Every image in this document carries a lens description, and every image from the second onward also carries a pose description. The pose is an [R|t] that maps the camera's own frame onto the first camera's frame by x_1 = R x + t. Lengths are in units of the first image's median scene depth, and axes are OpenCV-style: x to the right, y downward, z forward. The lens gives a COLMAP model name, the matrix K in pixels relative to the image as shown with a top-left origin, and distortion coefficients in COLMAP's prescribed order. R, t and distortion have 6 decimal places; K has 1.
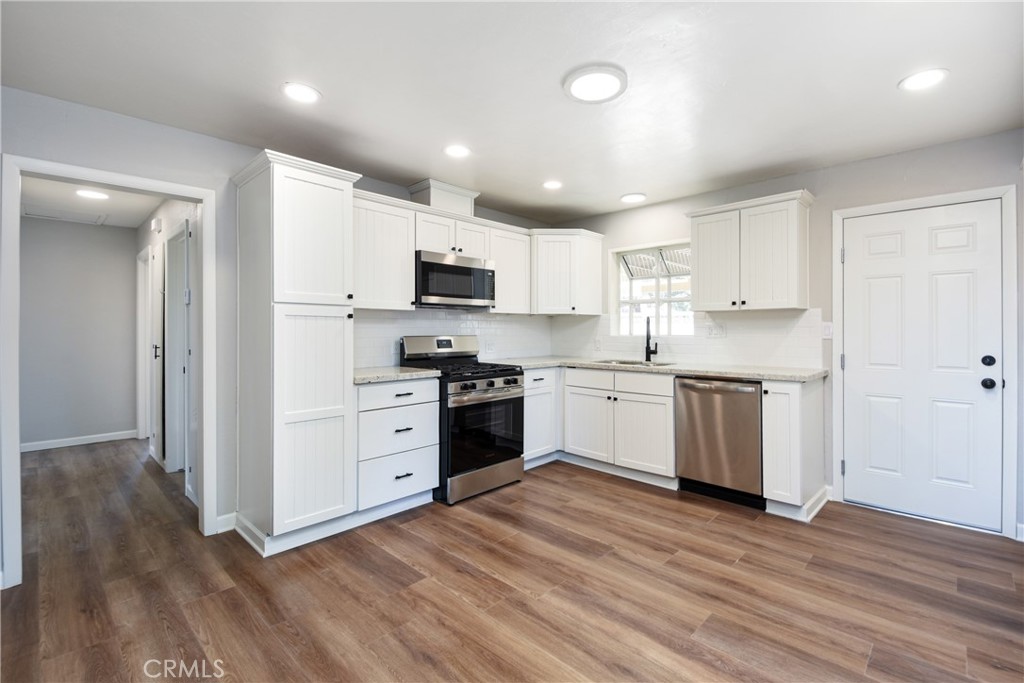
lens RADIAL K [[467.4, 0, 516.2], [0, 467.4, 326.8], [0, 0, 1]] dist [0.000447, -0.000552]
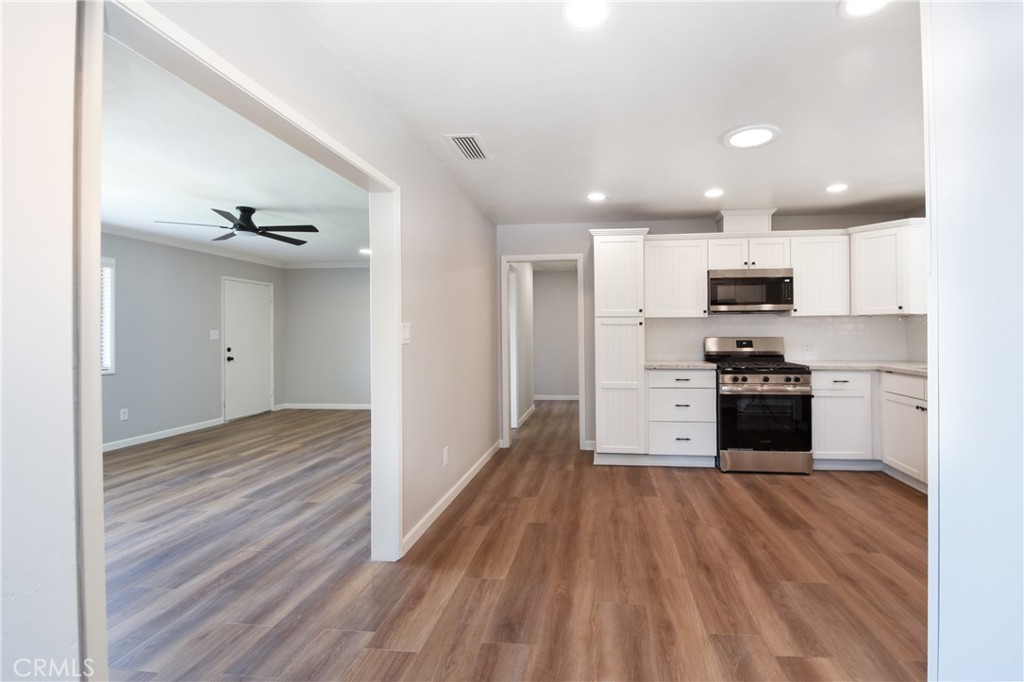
lens RADIAL K [[467.4, 0, 516.2], [0, 467.4, 326.3], [0, 0, 1]] dist [0.000447, -0.000552]
pose [[0.553903, -0.015482, -0.832437, 0.562567], [0.010257, 0.999878, -0.011771, -0.000369], [0.832518, -0.002018, 0.553994, -0.145579]]
